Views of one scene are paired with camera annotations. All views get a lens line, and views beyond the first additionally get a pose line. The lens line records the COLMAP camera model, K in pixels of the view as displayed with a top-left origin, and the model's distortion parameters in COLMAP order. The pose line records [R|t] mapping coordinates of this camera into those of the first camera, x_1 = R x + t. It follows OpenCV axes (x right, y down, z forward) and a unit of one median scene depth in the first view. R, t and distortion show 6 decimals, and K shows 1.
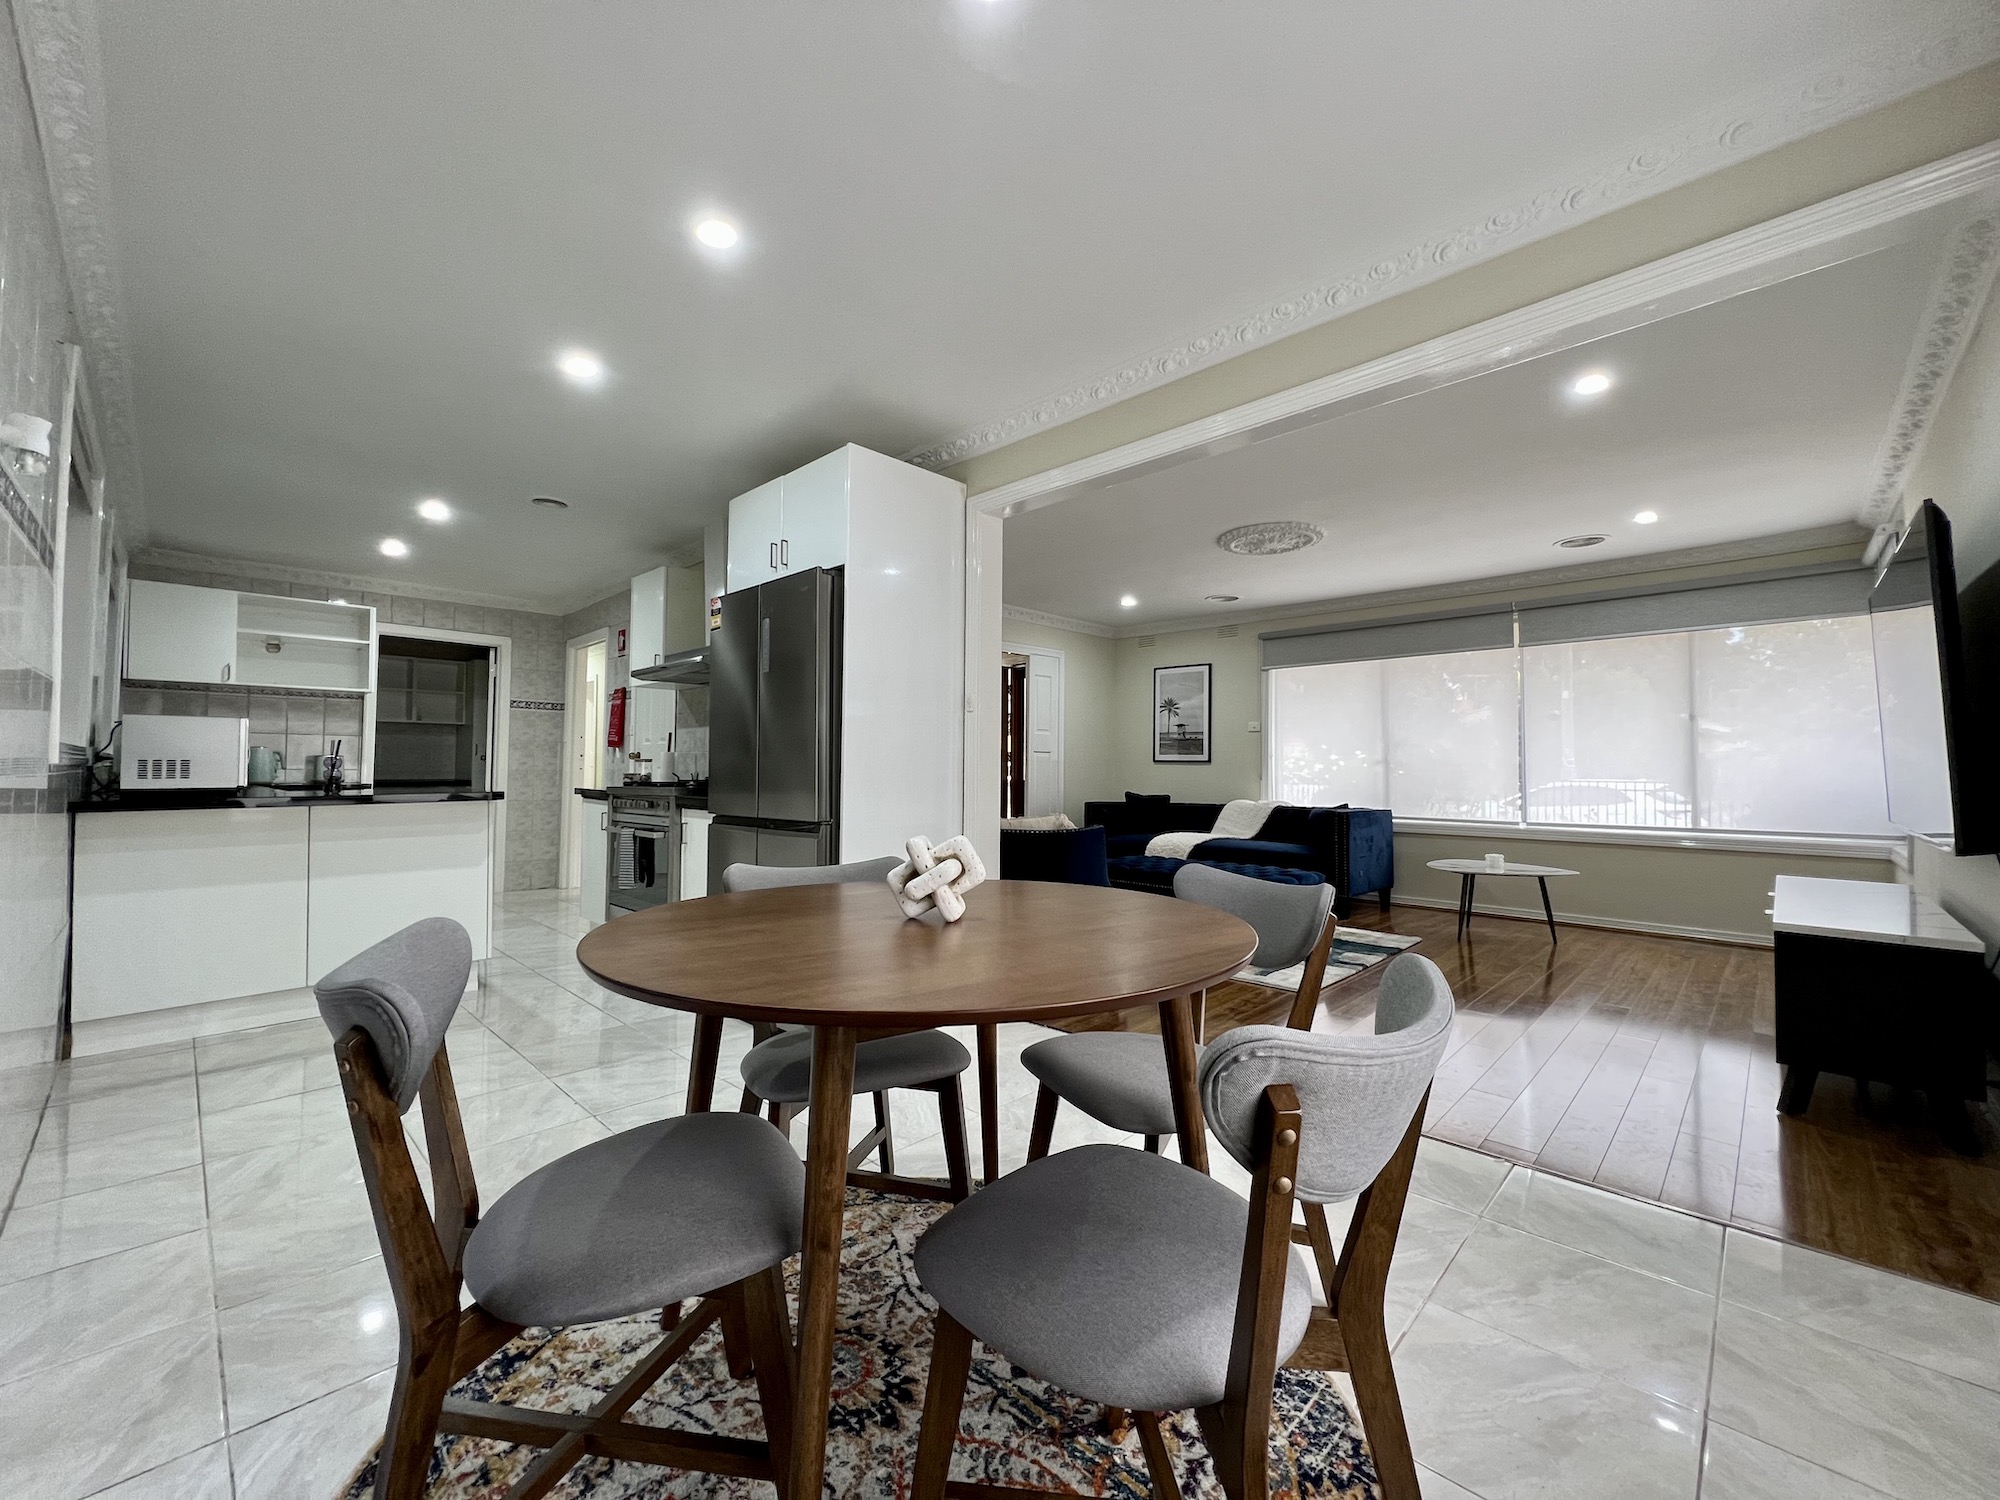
lens RADIAL K [[793.4, 0, 1000.0], [0, 793.4, 750.0], [0, 0, 1]] dist [-0.001389, 0.000625]
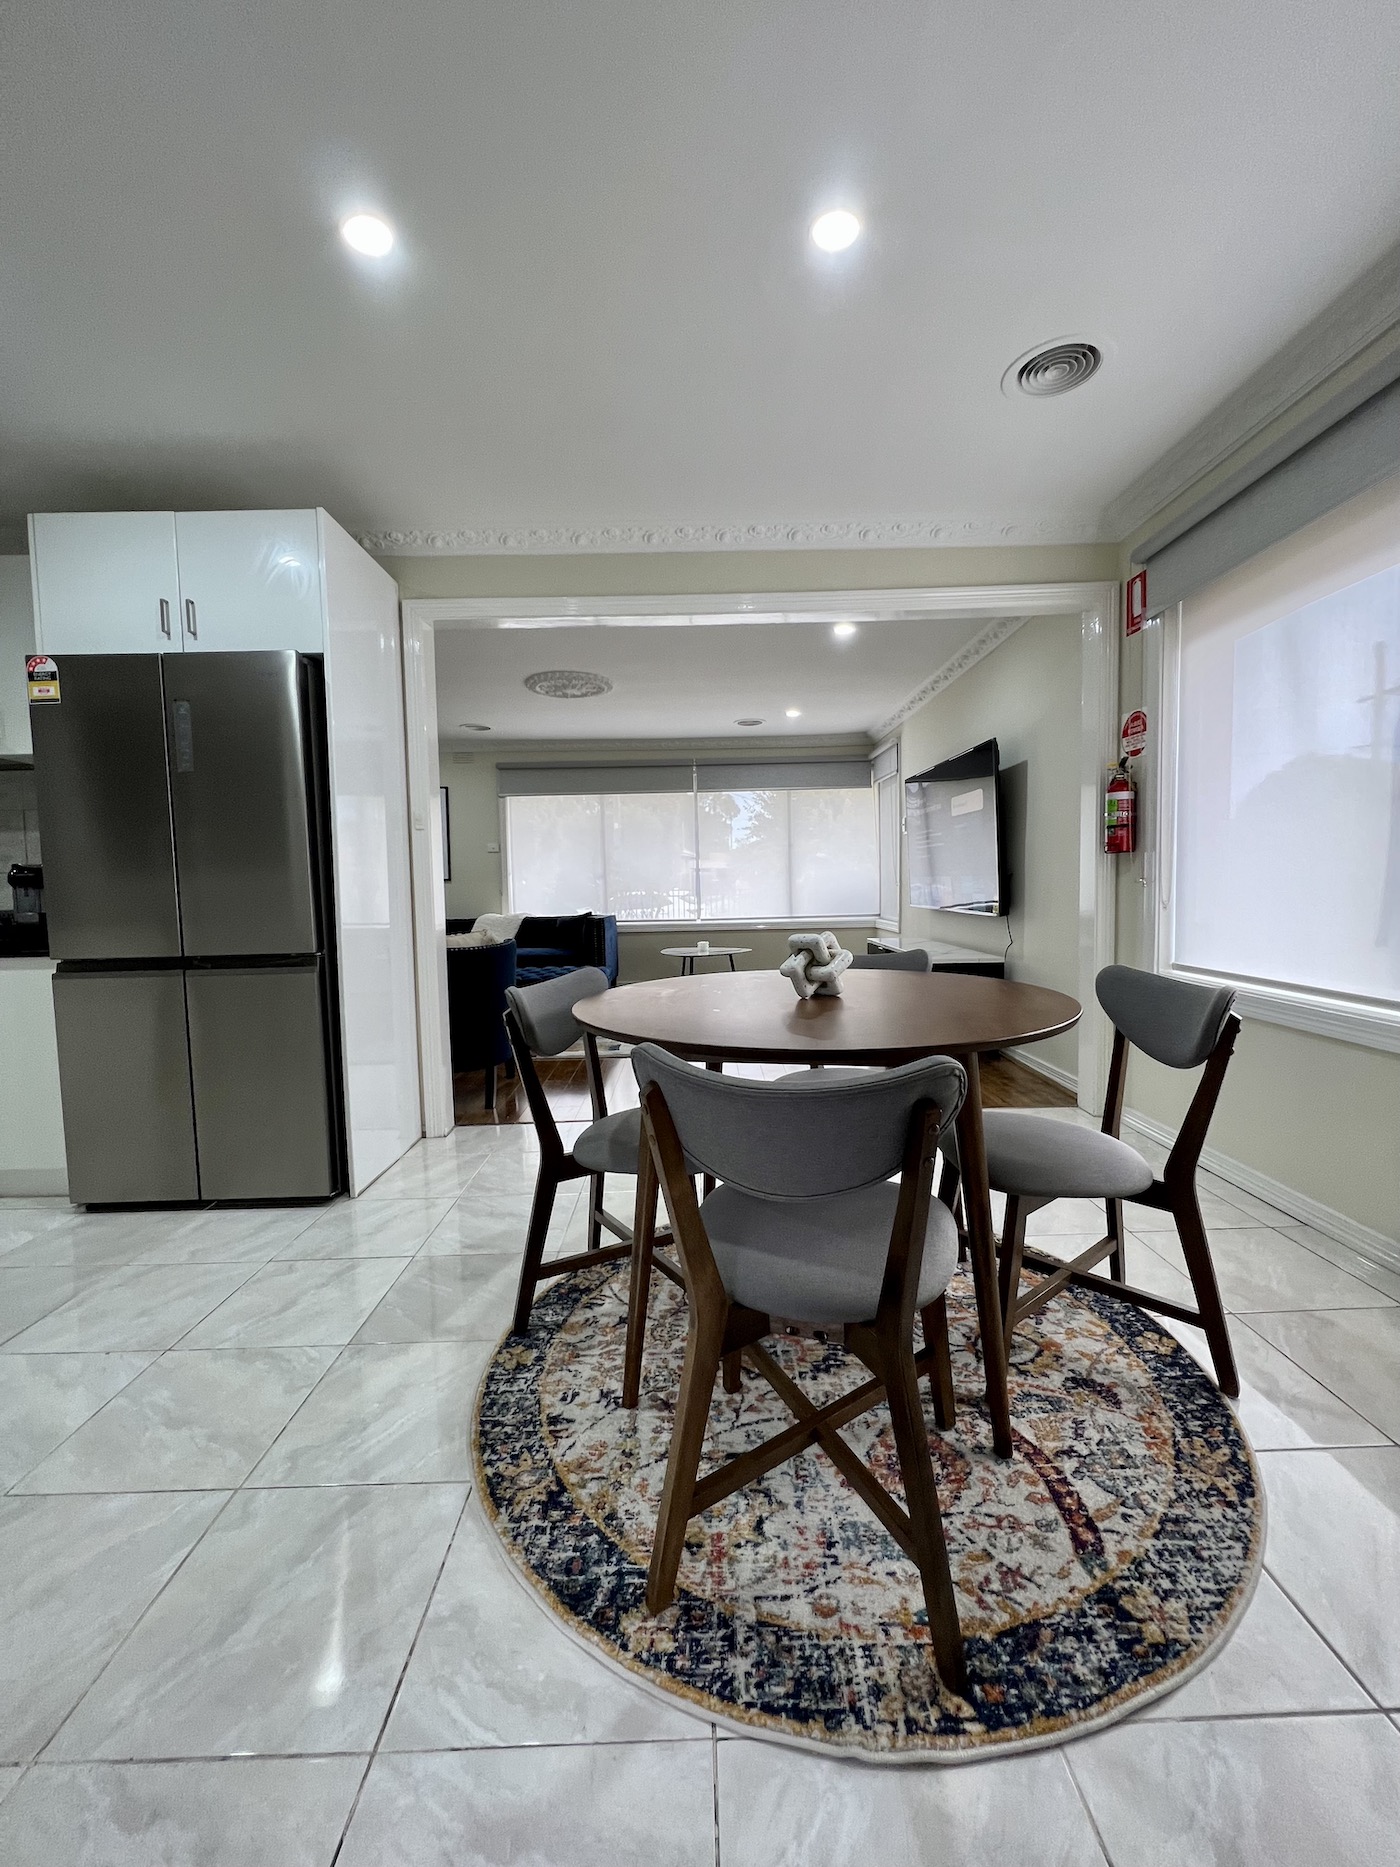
lens RADIAL K [[740.6, 0, 700.0], [0, 740.6, 933.5], [0, 0, 1]] dist [-0.001389, 0.000625]
pose [[0.713813, -0.067623, 0.697064, -0.290131], [0.007173, 0.995981, 0.089276, 0.000067], [-0.700299, -0.058726, 0.711430, 0.073670]]
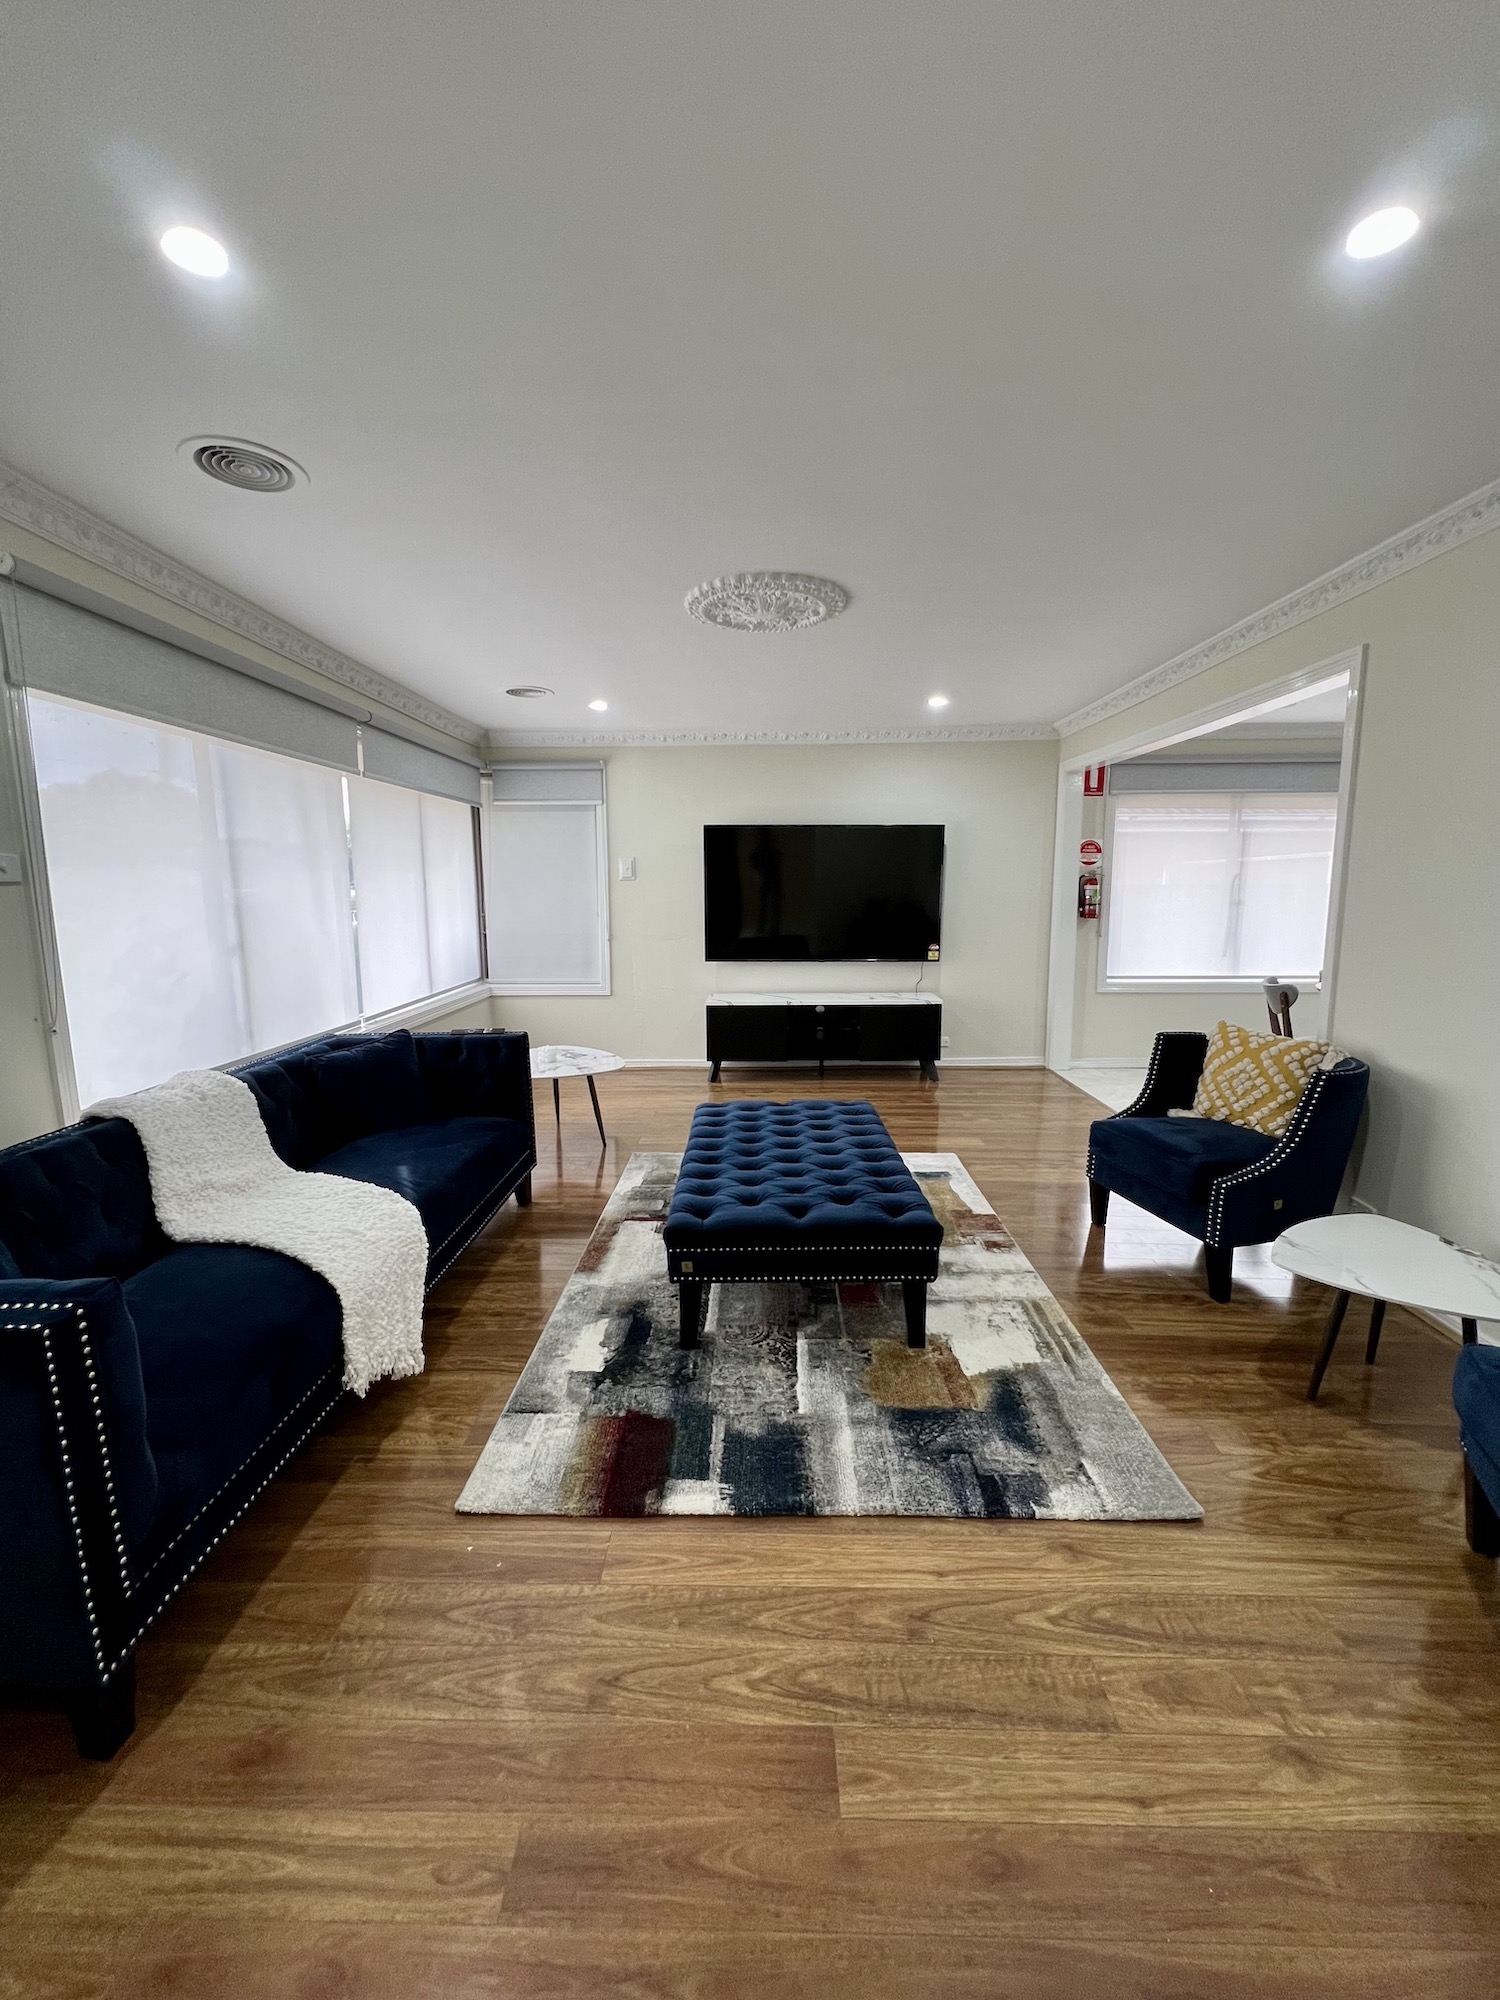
lens RADIAL K [[793.4, 0, 750.0], [0, 793.4, 1000.0], [0, 0, 1]] dist [-0.001389, 0.000625]
pose [[-0.679274, -0.108480, 0.725823, -0.142666], [-0.018701, 0.991252, 0.130649, -0.033302], [-0.733647, 0.075173, -0.675360, 1.417005]]
